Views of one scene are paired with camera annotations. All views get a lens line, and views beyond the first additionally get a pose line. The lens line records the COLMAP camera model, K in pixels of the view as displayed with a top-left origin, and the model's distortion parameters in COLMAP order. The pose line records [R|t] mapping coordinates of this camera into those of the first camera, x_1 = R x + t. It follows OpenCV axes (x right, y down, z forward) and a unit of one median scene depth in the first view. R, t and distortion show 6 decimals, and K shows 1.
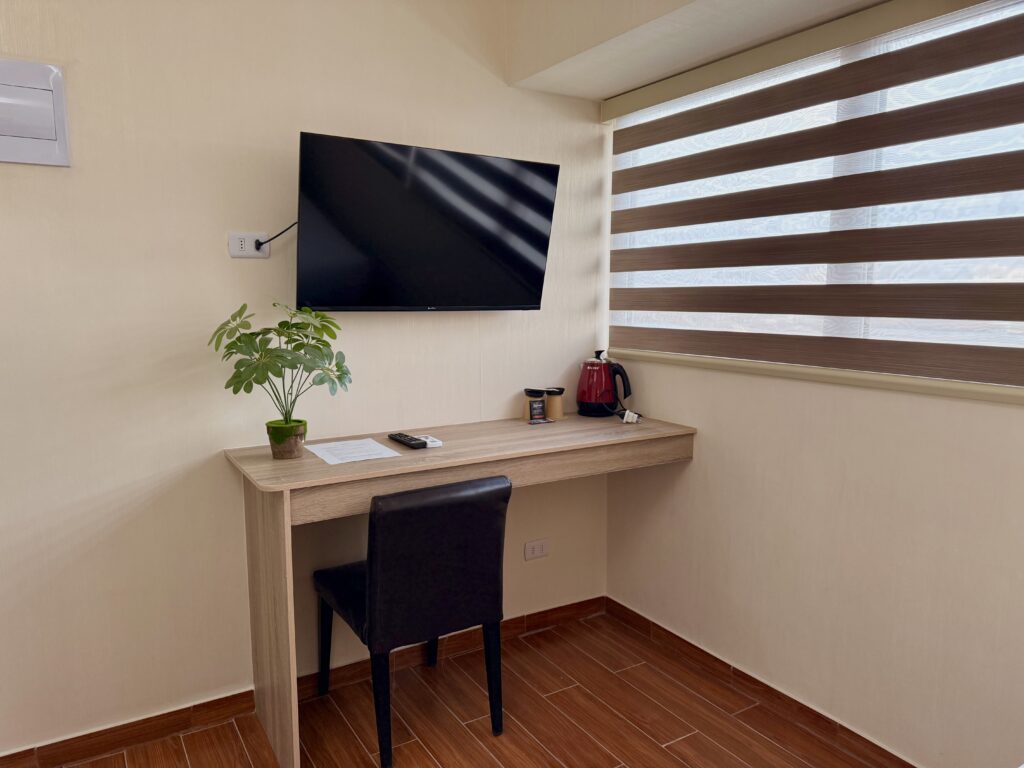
lens RADIAL K [[713.6, 0, 513.1], [0, 713.6, 381.6], [0, 0, 1]] dist [0.014315, -0.001513]
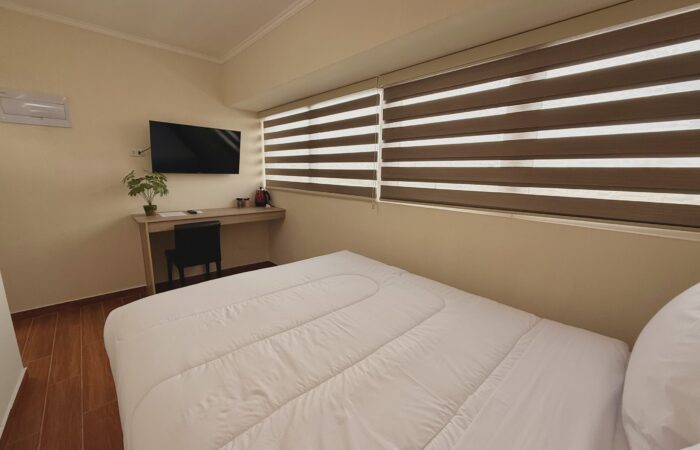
lens RADIAL K [[276.1, 0, 348.4], [0, 276.1, 222.5], [0, 0, 1]] dist [-0.002379, 0.000644]
pose [[0.980591, -0.014427, 0.195533, 0.343476], [0.002135, 0.998016, 0.062928, 0.054432], [-0.196053, -0.061289, 0.978676, -0.471444]]
